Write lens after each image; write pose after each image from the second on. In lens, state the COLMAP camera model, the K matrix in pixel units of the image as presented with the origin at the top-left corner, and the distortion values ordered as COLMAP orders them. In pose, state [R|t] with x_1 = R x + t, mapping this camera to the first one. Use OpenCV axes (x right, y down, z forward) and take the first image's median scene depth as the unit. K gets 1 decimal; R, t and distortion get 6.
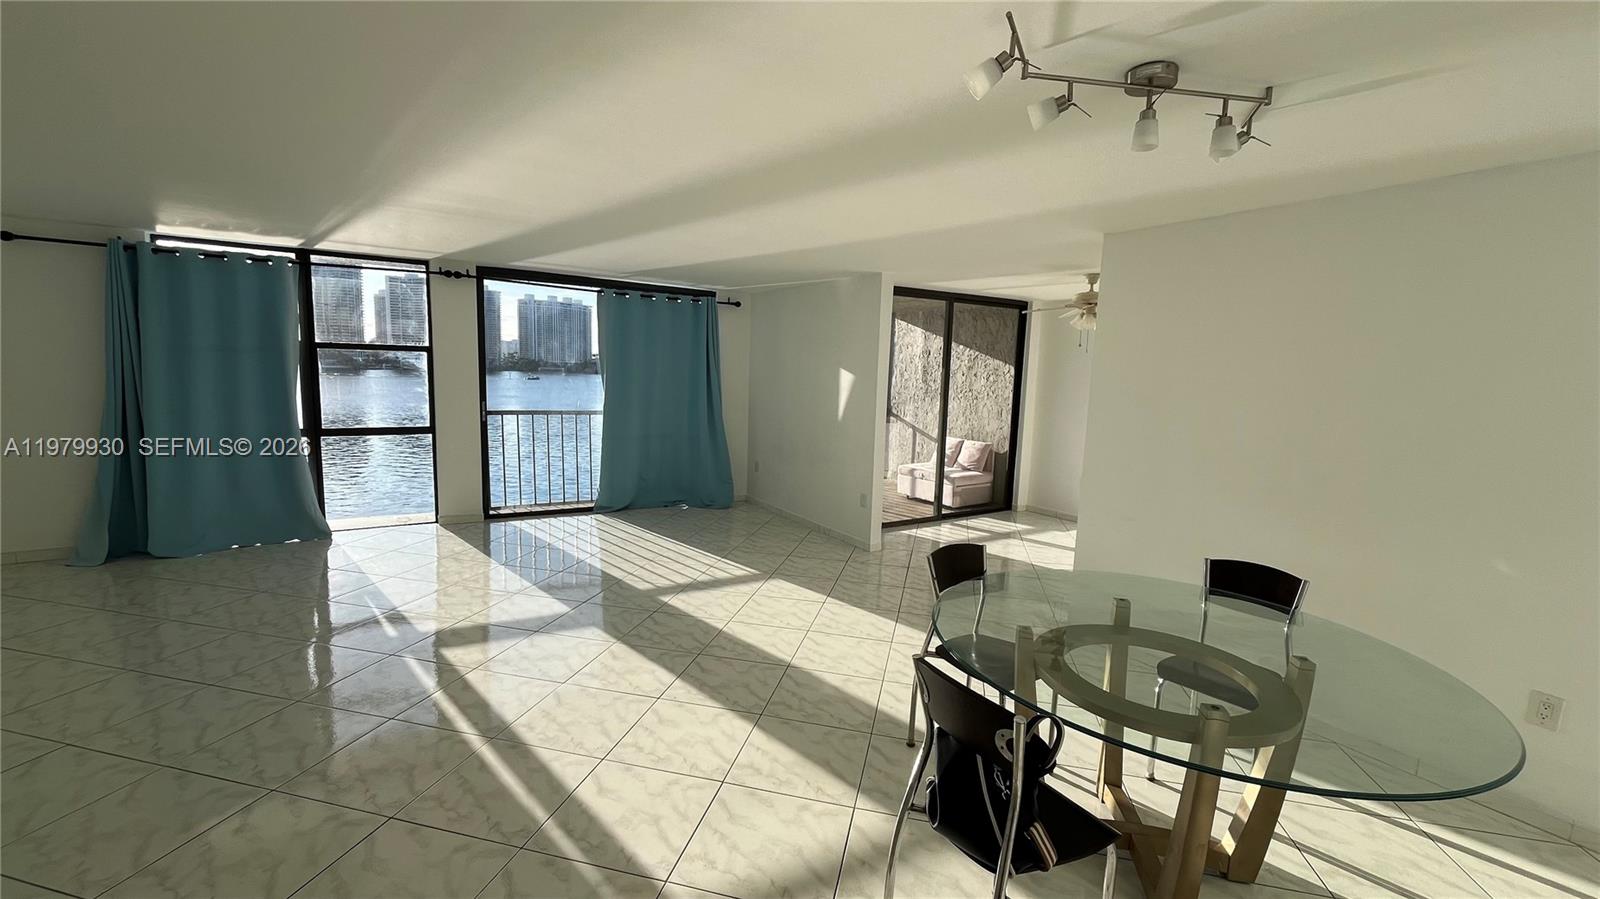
lens RADIAL K [[651.0, 0, 807.7], [0, 651.0, 451.3], [0, 0, 1]] dist [-0.000750, -0.000165]
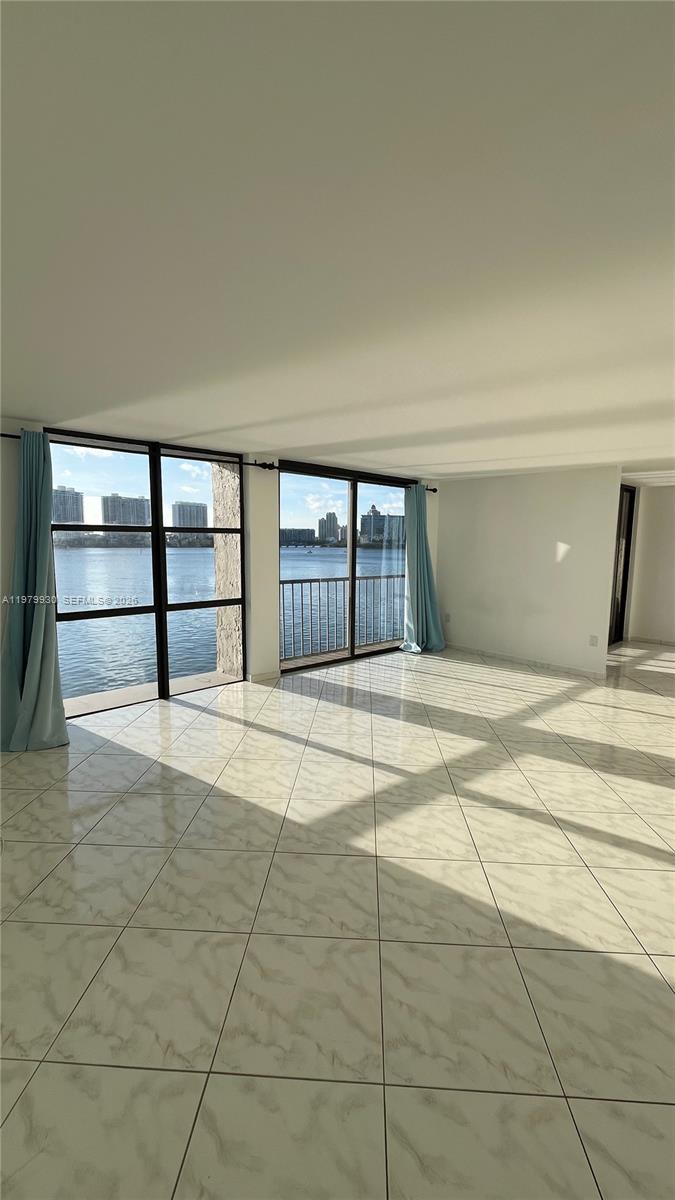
lens RADIAL K [[488.3, 0, 338.4], [0, 488.3, 600.3], [0, 0, 1]] dist [-0.000750, -0.000165]
pose [[0.984619, -0.043930, 0.169103, -0.569165], [0.043920, 0.999028, 0.003801, -0.030360], [-0.169106, 0.003684, 0.985591, 0.120586]]
